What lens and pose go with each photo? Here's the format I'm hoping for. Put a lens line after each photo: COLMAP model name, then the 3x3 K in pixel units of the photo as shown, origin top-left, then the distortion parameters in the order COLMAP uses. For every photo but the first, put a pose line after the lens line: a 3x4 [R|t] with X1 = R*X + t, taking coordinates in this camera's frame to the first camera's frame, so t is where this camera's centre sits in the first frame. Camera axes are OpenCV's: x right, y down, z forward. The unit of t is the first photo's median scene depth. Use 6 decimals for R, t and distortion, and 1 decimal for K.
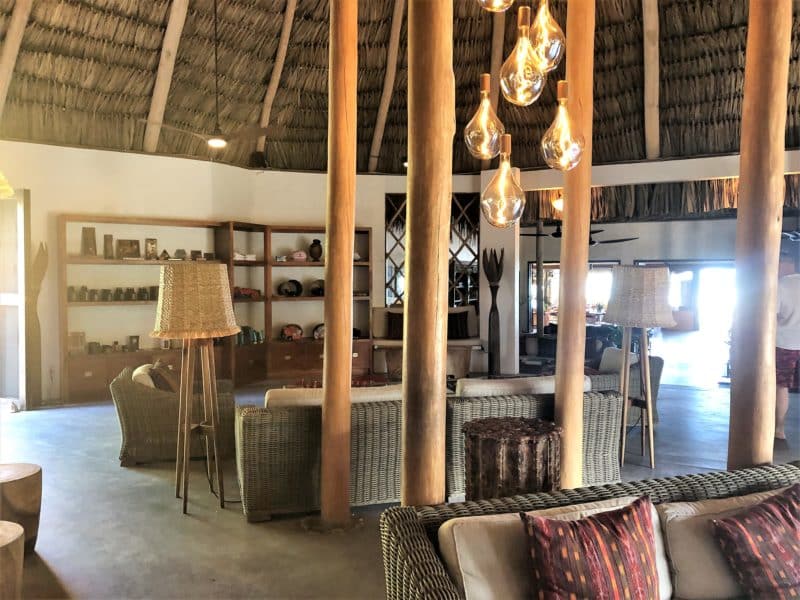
lens RADIAL K [[639.6, 0, 397.3], [0, 639.6, 292.3], [0, 0, 1]] dist [0.008734, 0.002756]
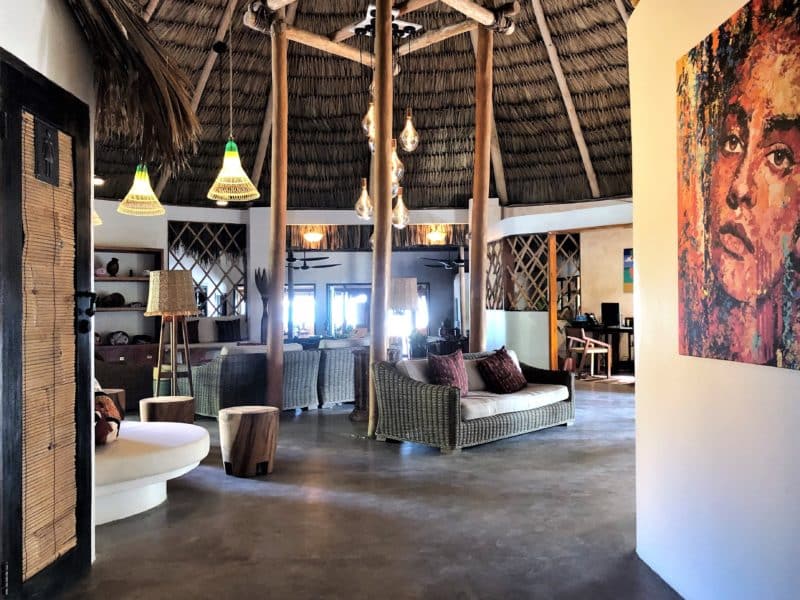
lens RADIAL K [[639.6, 0, 400.6], [0, 639.6, 302.5], [0, 0, 1]] dist [0.008734, 0.002756]
pose [[0.873944, -0.006994, 0.485977, -0.231583], [0.020014, 0.999566, -0.021606, 0.032457], [-0.485615, 0.028609, 0.873705, -0.255221]]
